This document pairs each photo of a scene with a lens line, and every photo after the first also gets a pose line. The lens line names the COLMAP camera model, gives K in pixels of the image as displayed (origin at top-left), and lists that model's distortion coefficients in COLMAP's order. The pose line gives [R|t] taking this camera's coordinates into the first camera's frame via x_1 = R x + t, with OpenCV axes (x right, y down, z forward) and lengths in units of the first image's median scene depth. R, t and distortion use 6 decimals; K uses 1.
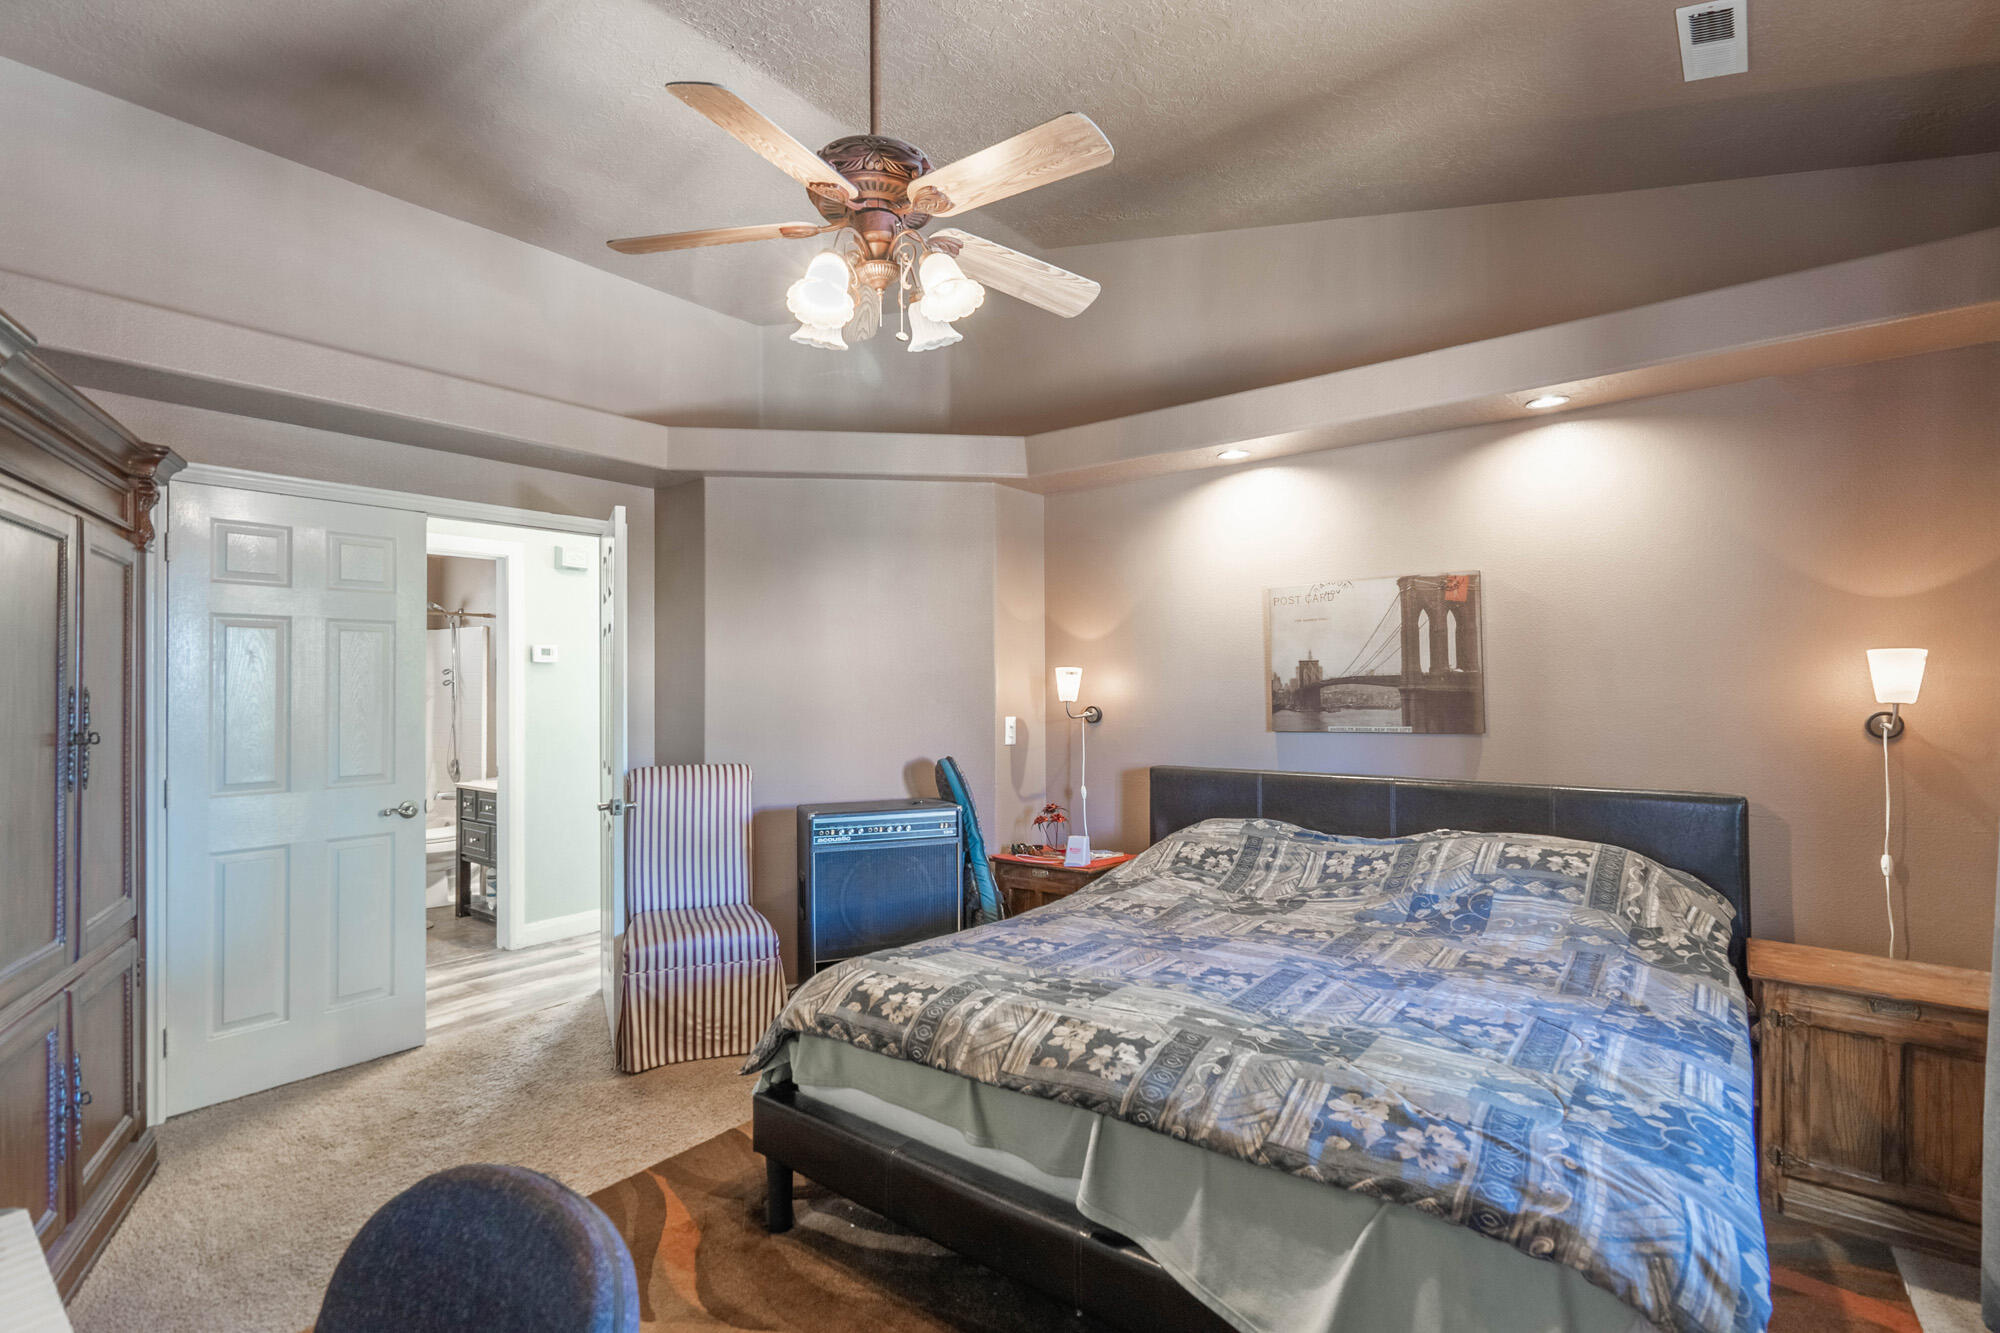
lens RADIAL K [[922.7, 0, 1007.5], [0, 922.7, 670.3], [0, 0, 1]] dist [0.000367, 0.000158]
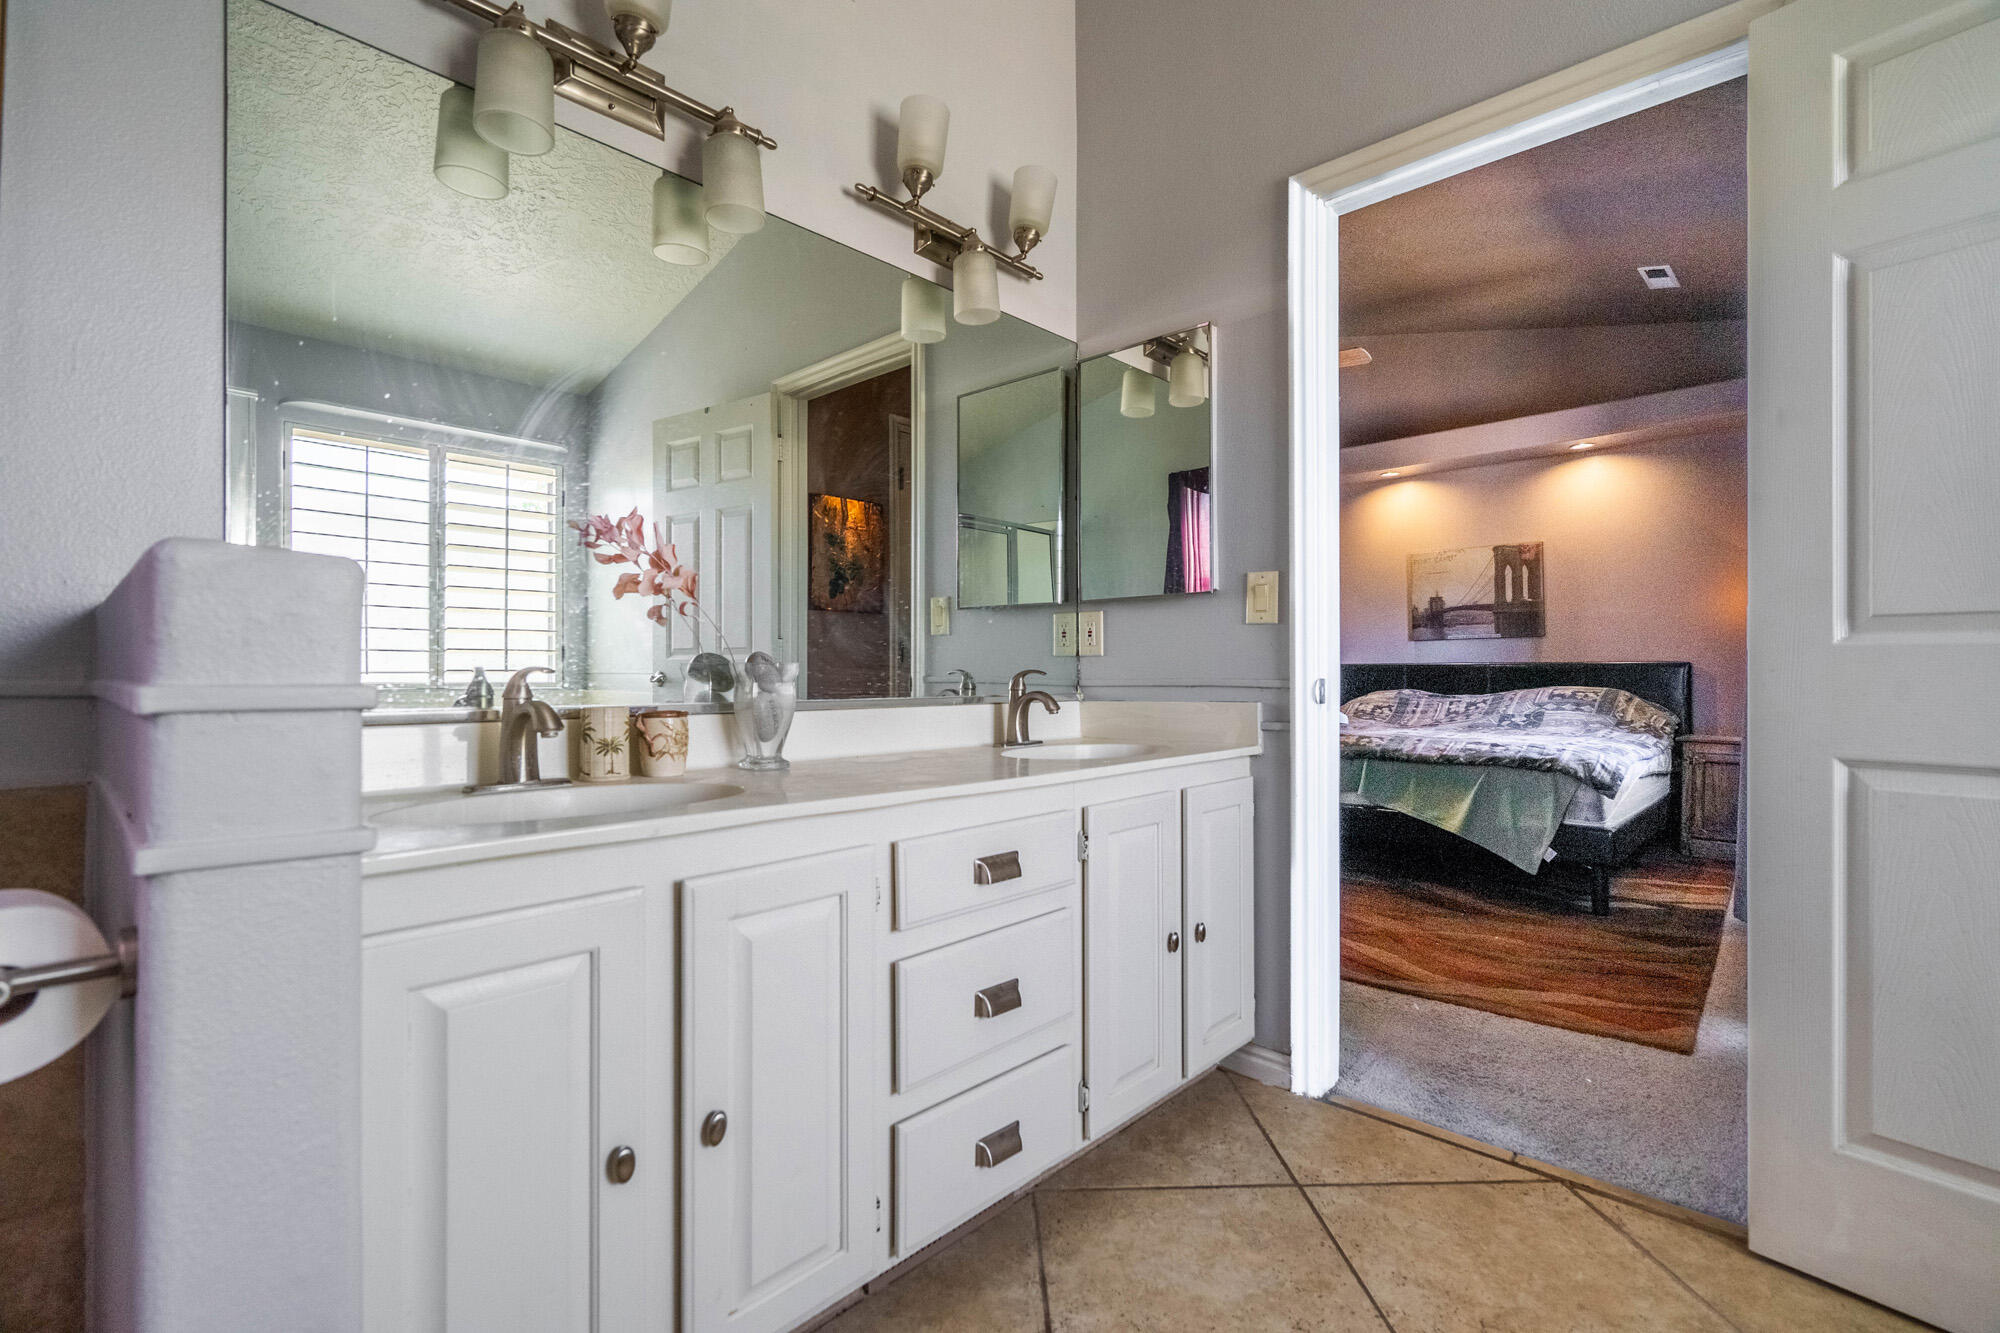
lens RADIAL K [[922.7, 0, 986.5], [0, 922.7, 667.4], [0, 0, 1]] dist [0.000367, 0.000158]
pose [[0.995657, 0.005224, -0.092955, -0.363817], [-0.004381, 0.999947, 0.009266, 0.116096], [0.092998, -0.008818, 0.995627, -0.821258]]
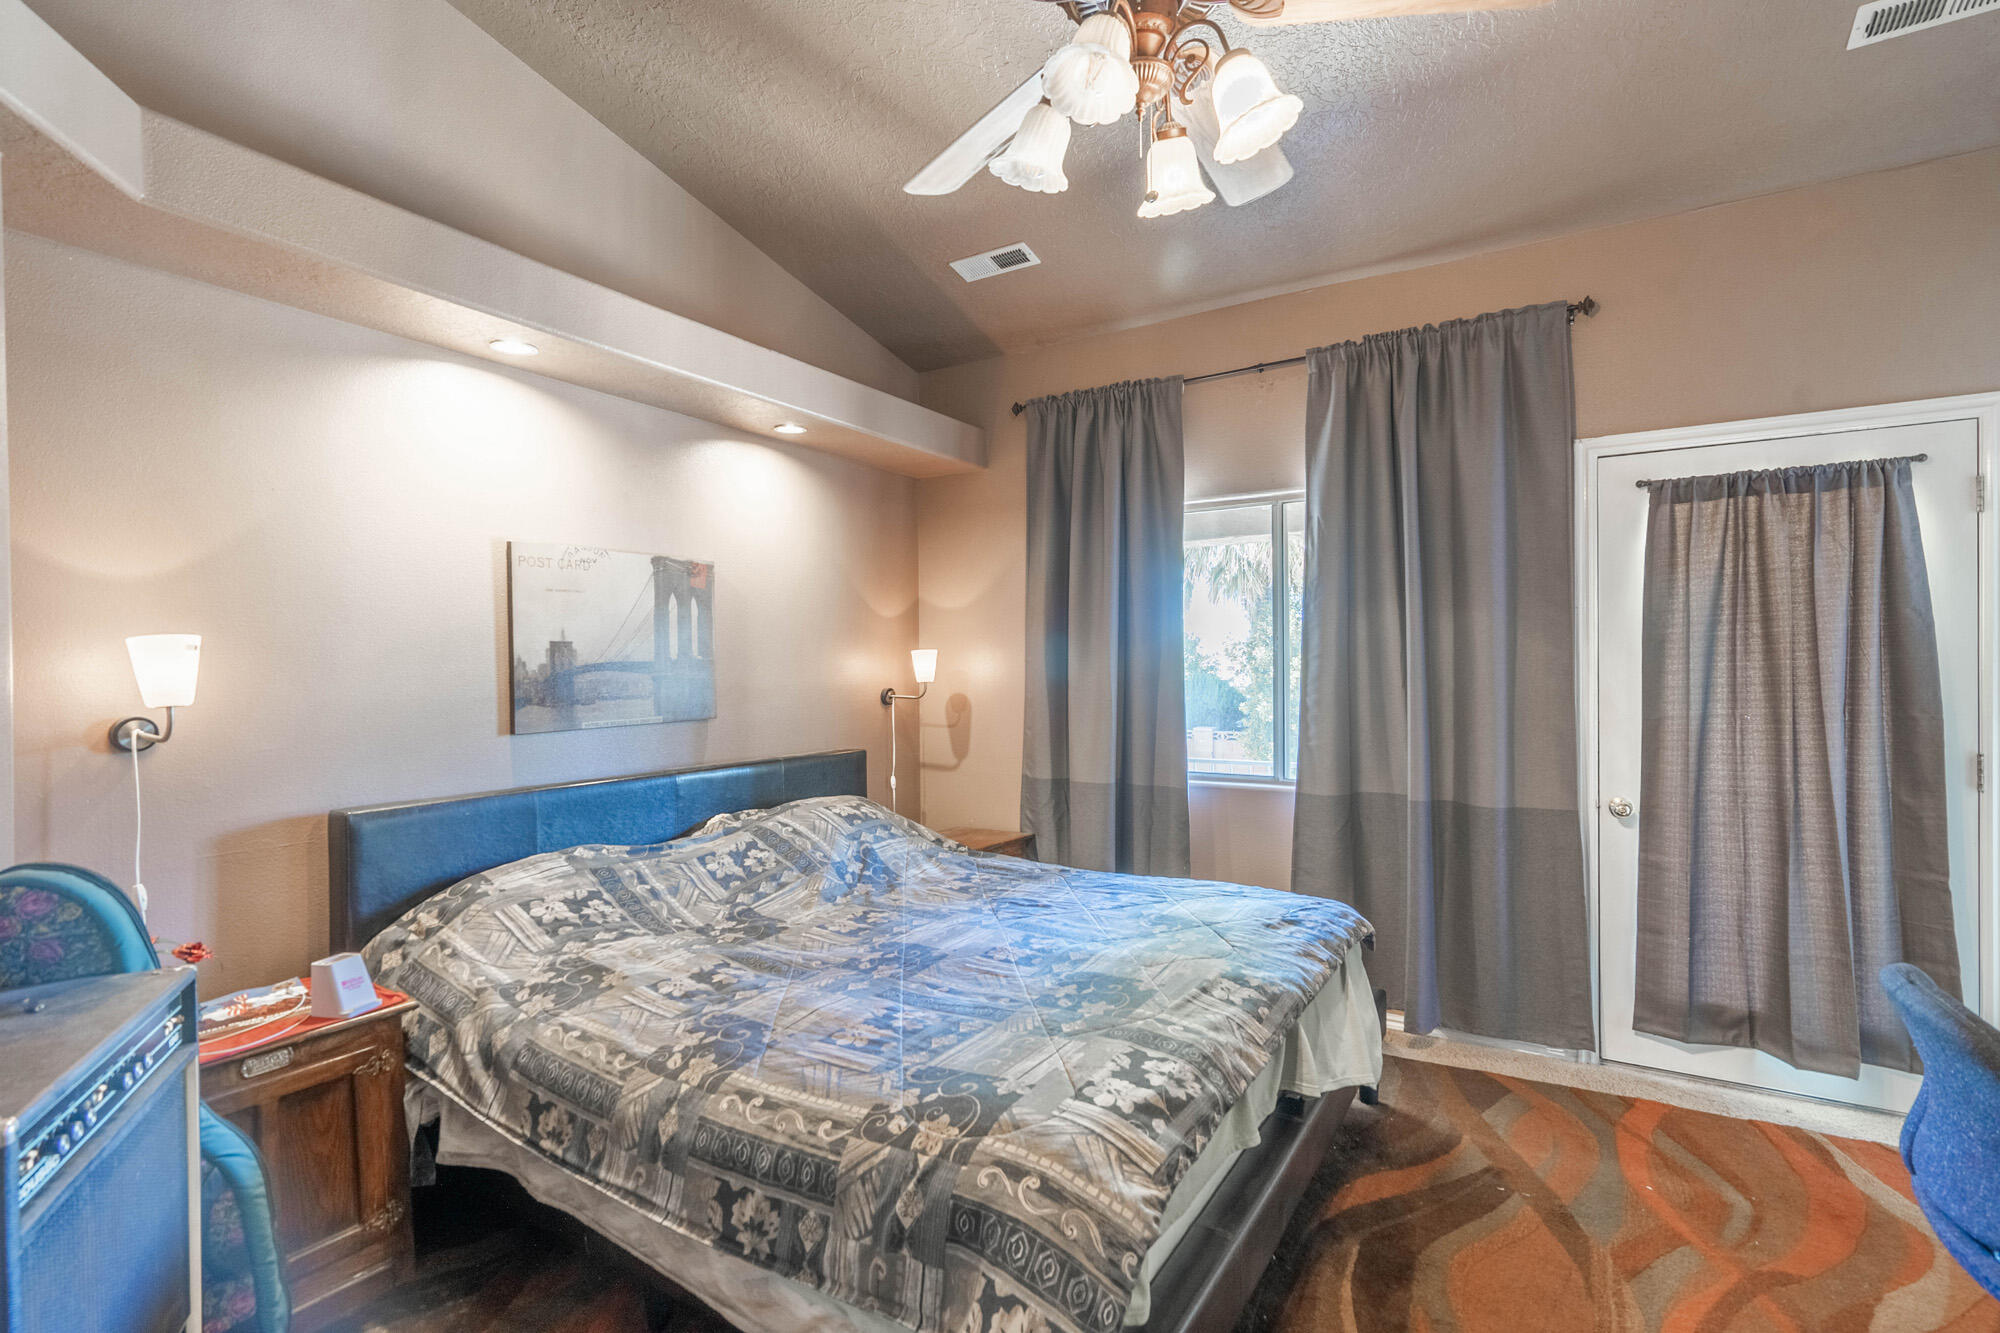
lens RADIAL K [[922.7, 0, 994.4], [0, 922.7, 676.4], [0, 0, 1]] dist [0.000367, 0.000158]
pose [[-0.089857, -0.002839, 0.995951, -0.552108], [-0.008518, 0.999962, 0.002081, 0.016370], [-0.995918, -0.008296, -0.089878, 0.774852]]
